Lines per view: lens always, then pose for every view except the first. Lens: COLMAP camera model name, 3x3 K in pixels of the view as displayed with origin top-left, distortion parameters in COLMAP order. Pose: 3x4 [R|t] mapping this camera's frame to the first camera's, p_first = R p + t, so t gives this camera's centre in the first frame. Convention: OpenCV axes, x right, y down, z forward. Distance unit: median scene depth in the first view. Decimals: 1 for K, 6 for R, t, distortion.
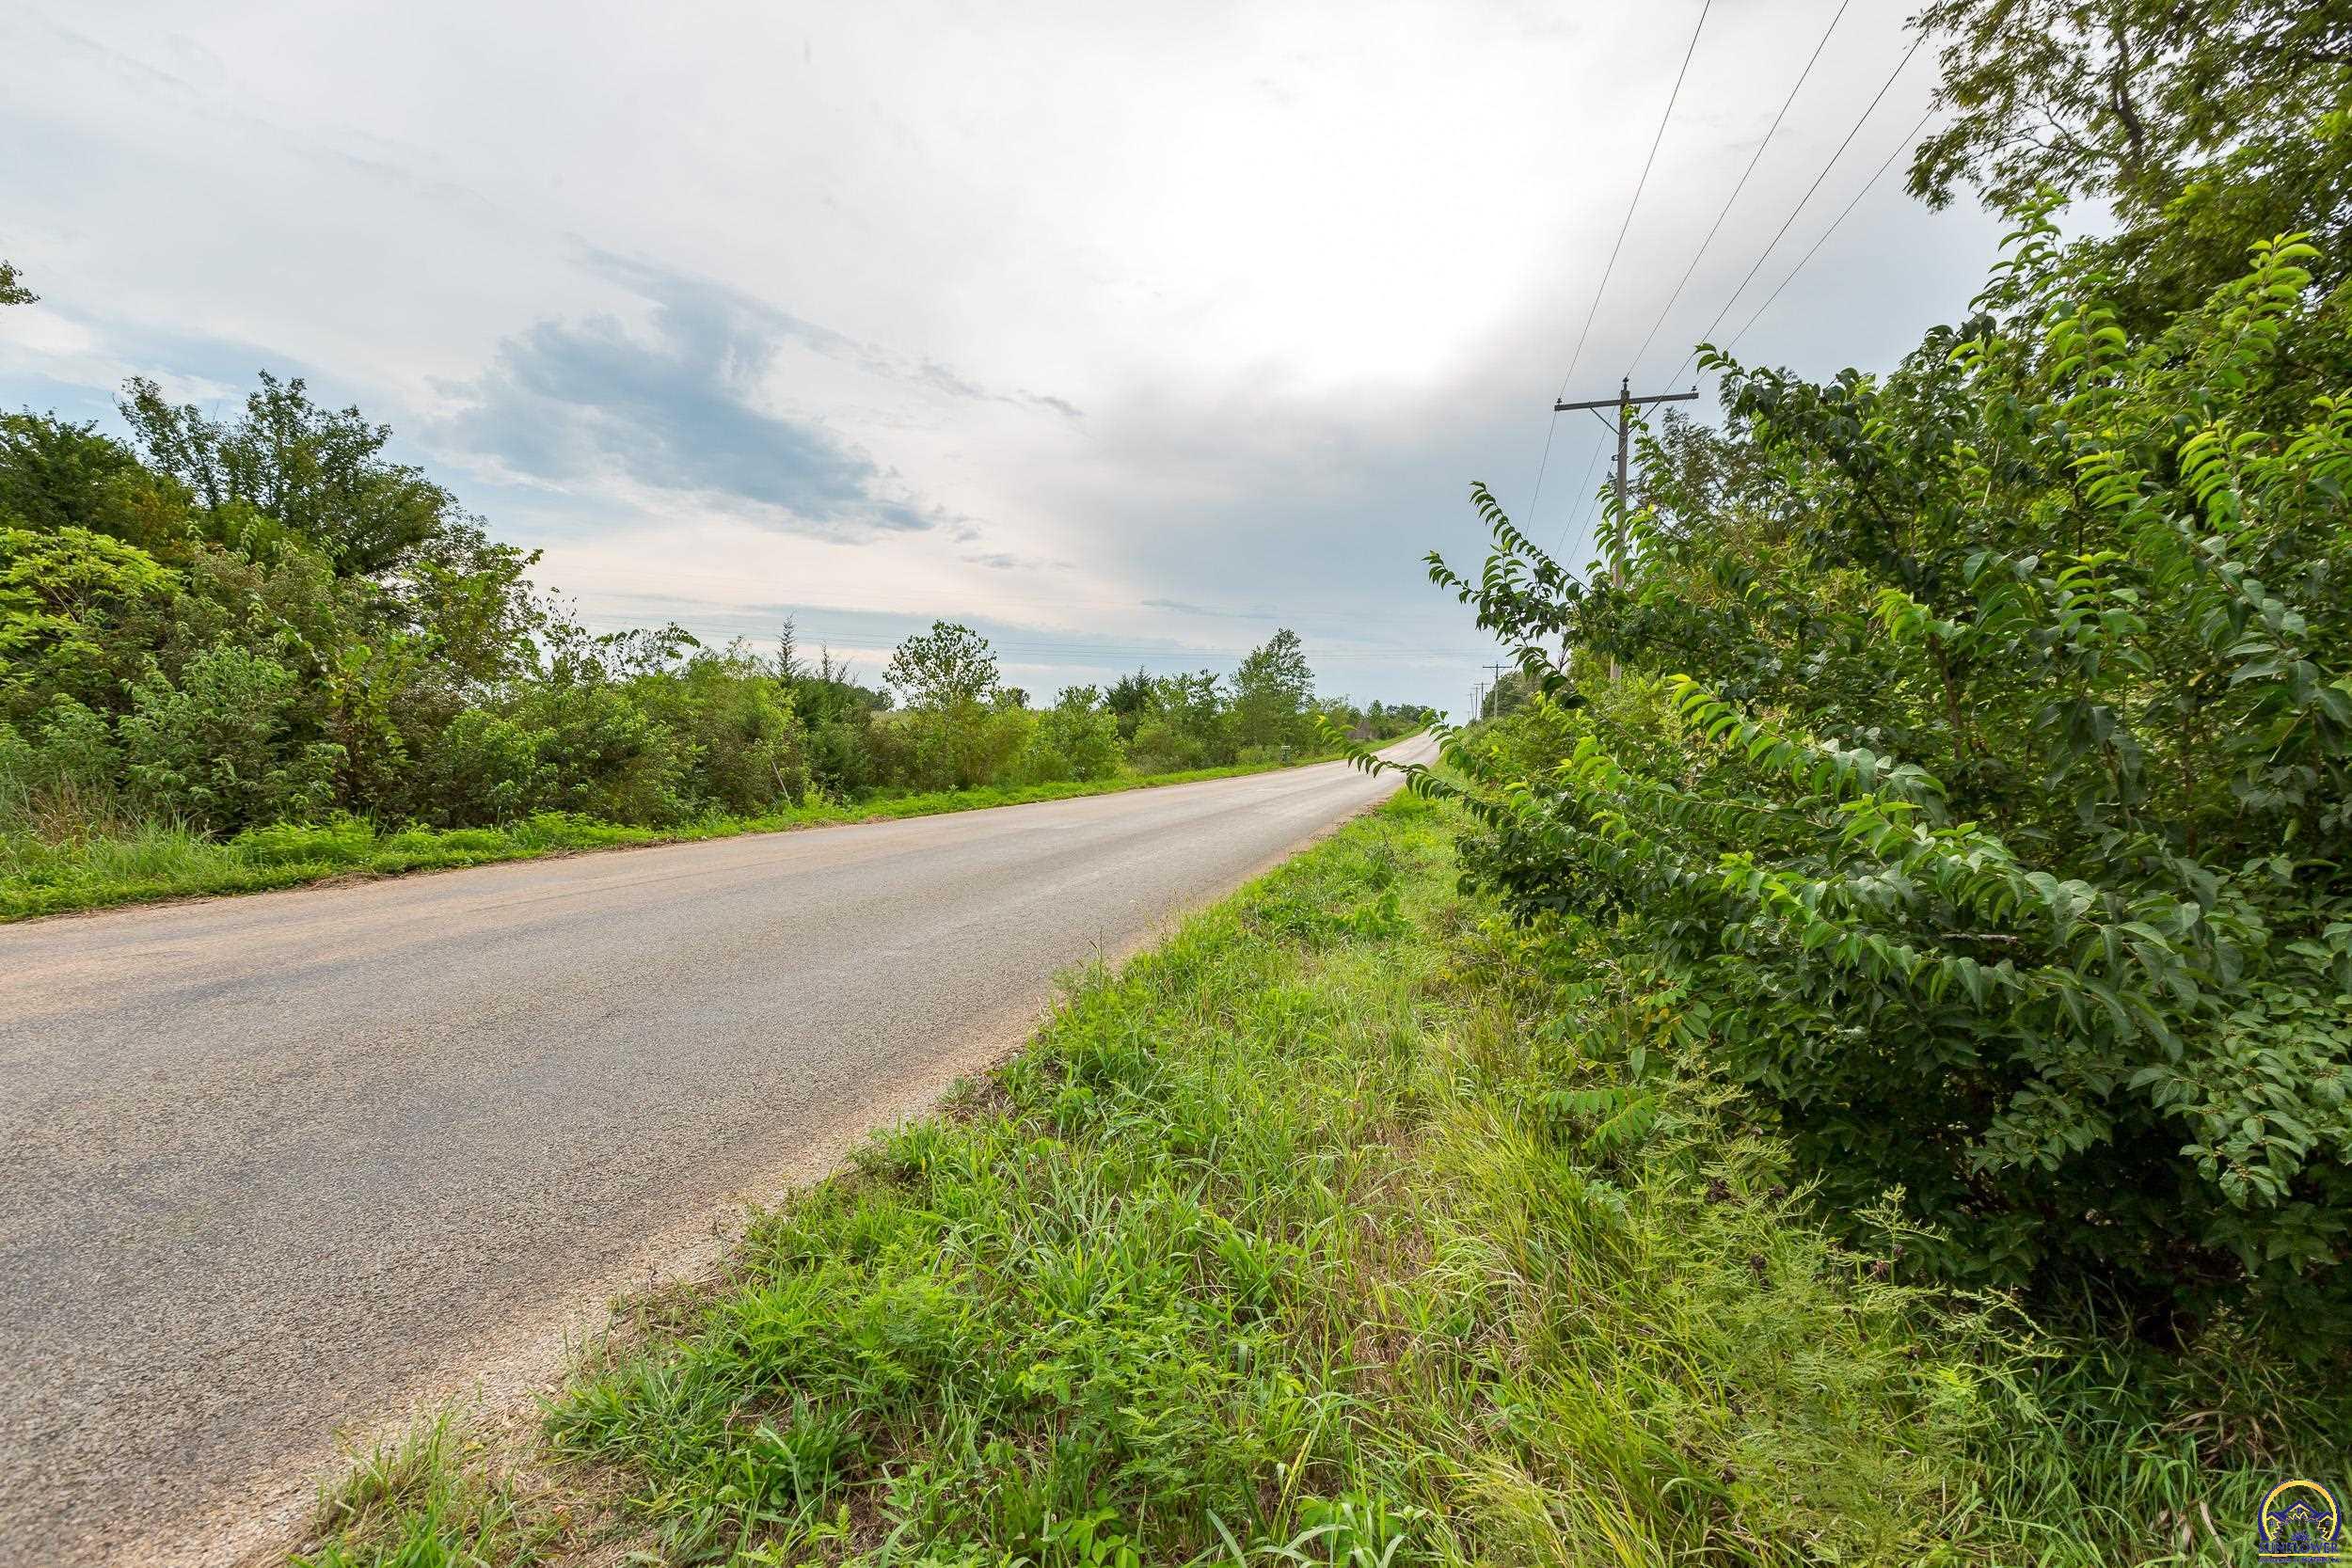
lens RADIAL K [[1100.4, 0, 1176.7], [0, 1100.4, 772.0], [0, 0, 1]] dist [0.001574, 0.000568]
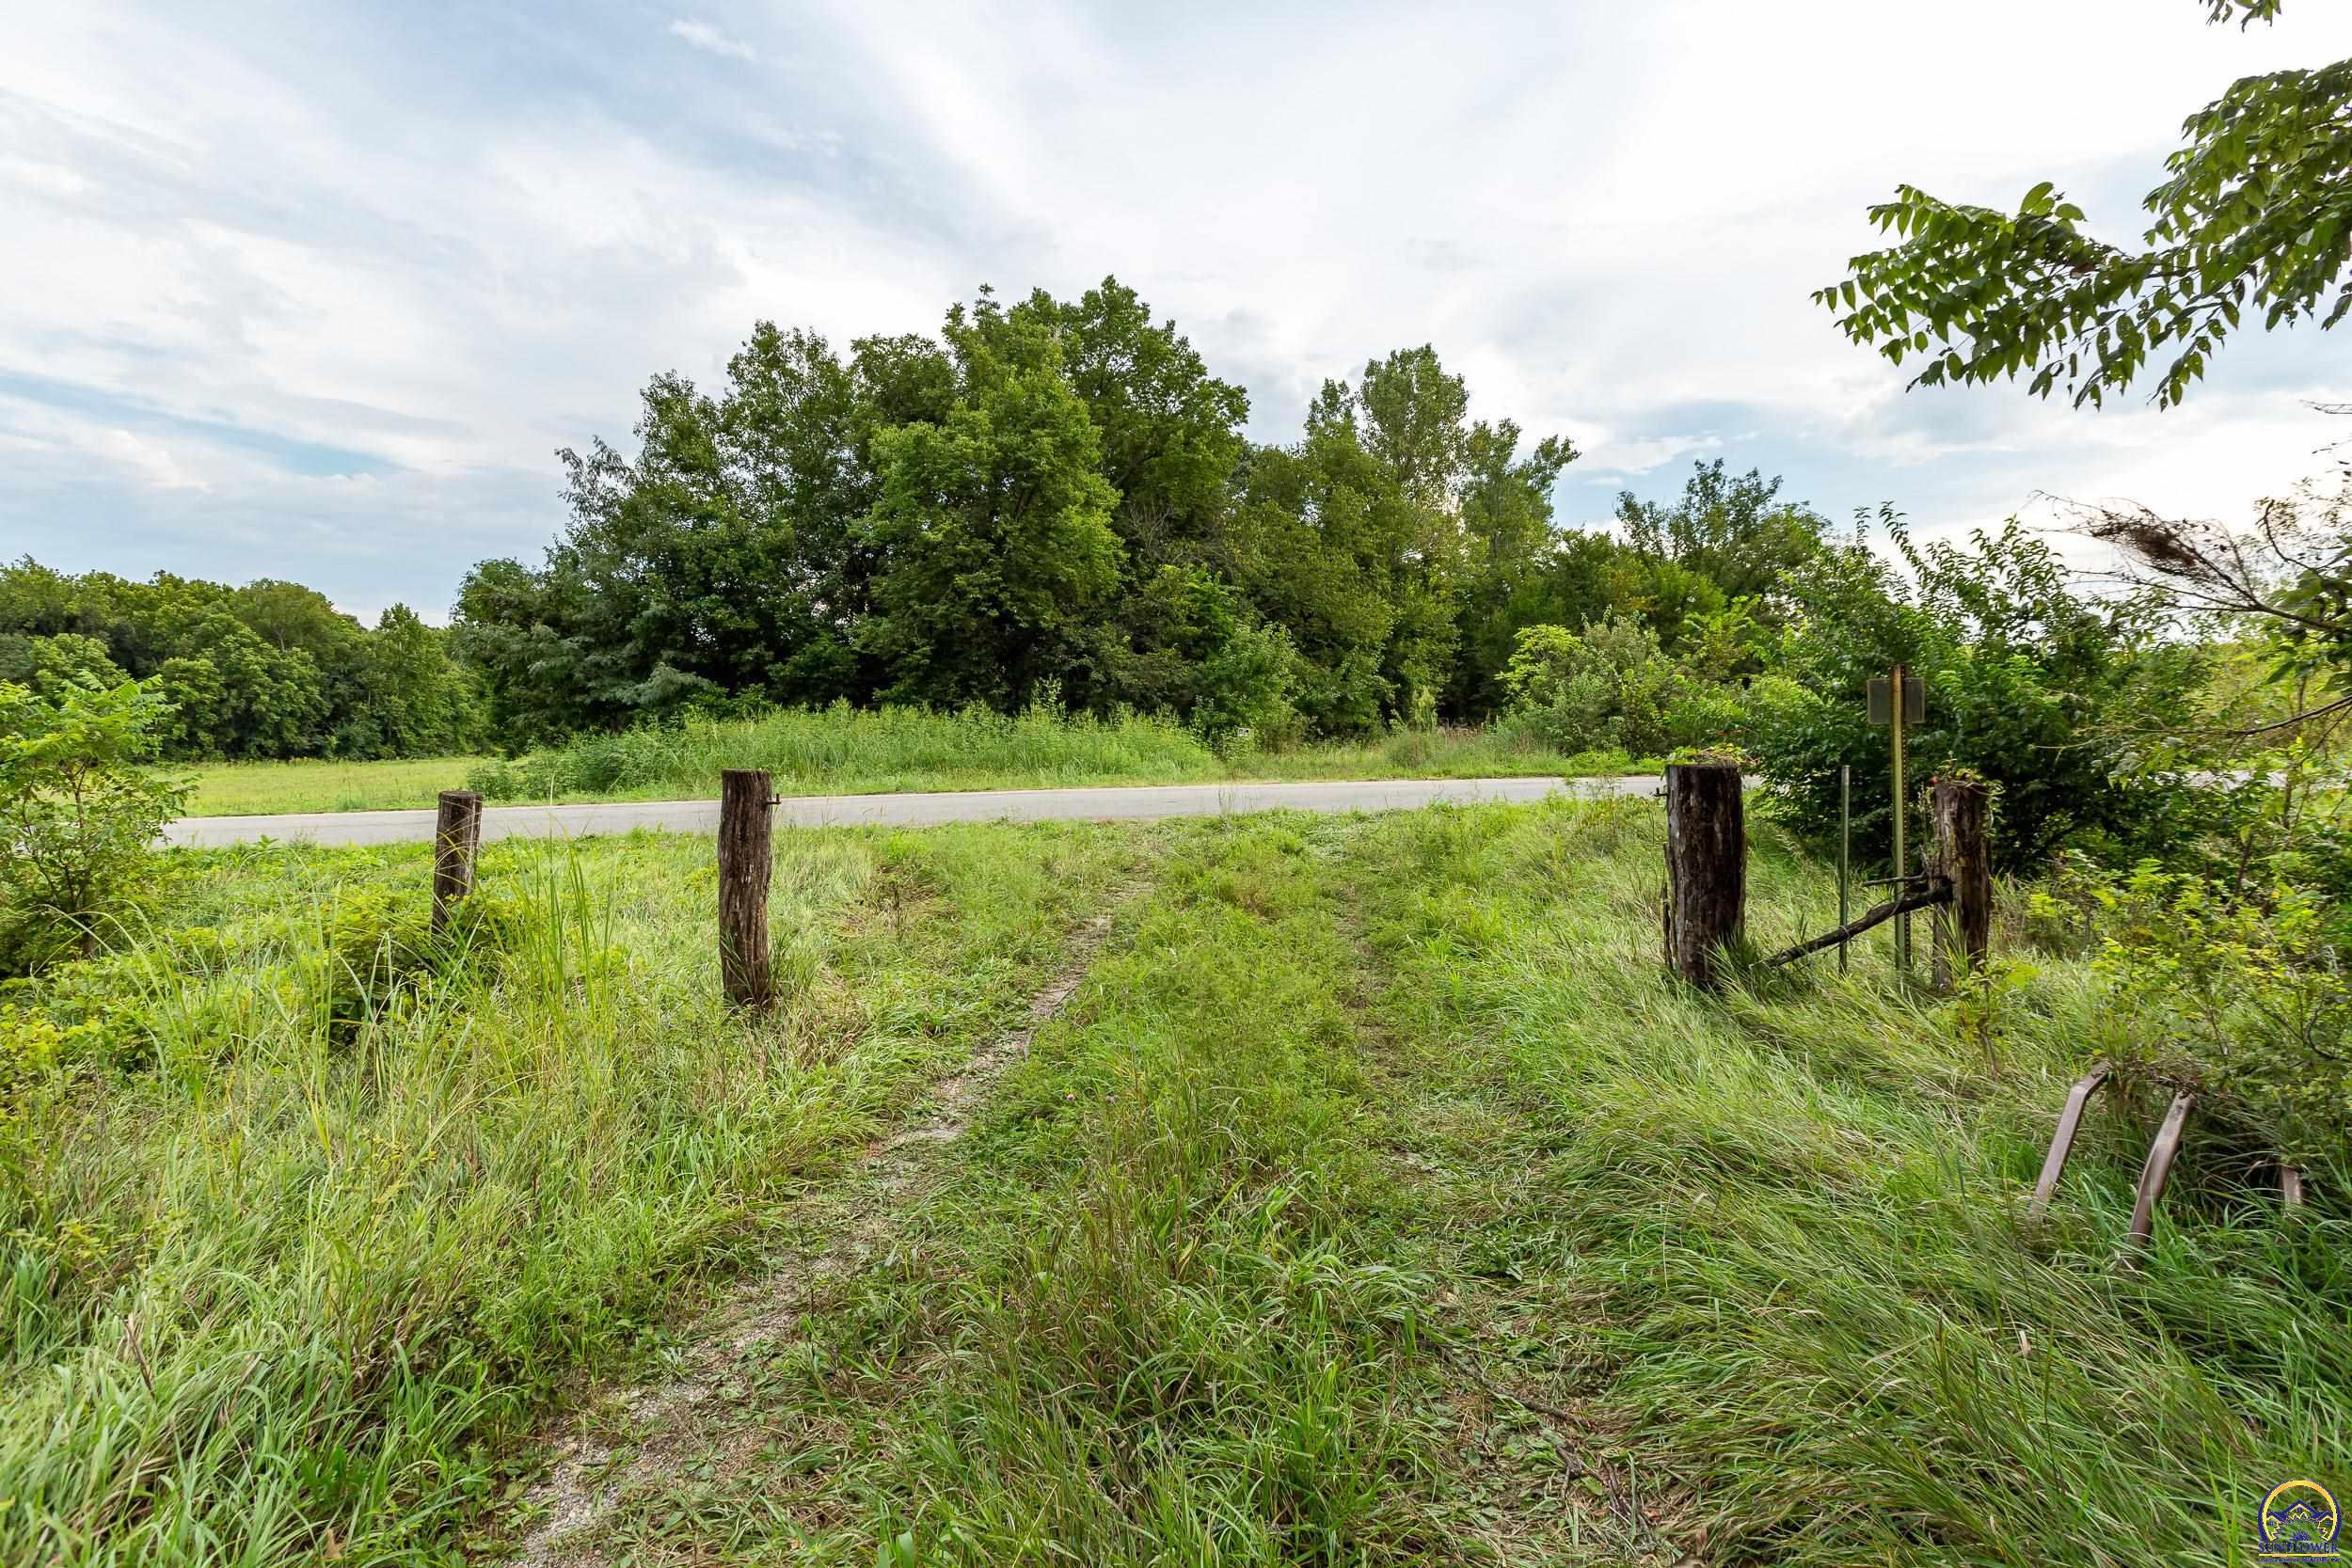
lens RADIAL K [[1100.4, 0, 1176.8], [0, 1100.4, 775.2], [0, 0, 1]] dist [0.001574, 0.000568]
pose [[0.382571, 0.024204, -0.923609, 0.238573], [-0.006552, 0.999703, 0.023484, 0.011662], [0.923903, -0.002932, 0.382616, -0.165341]]
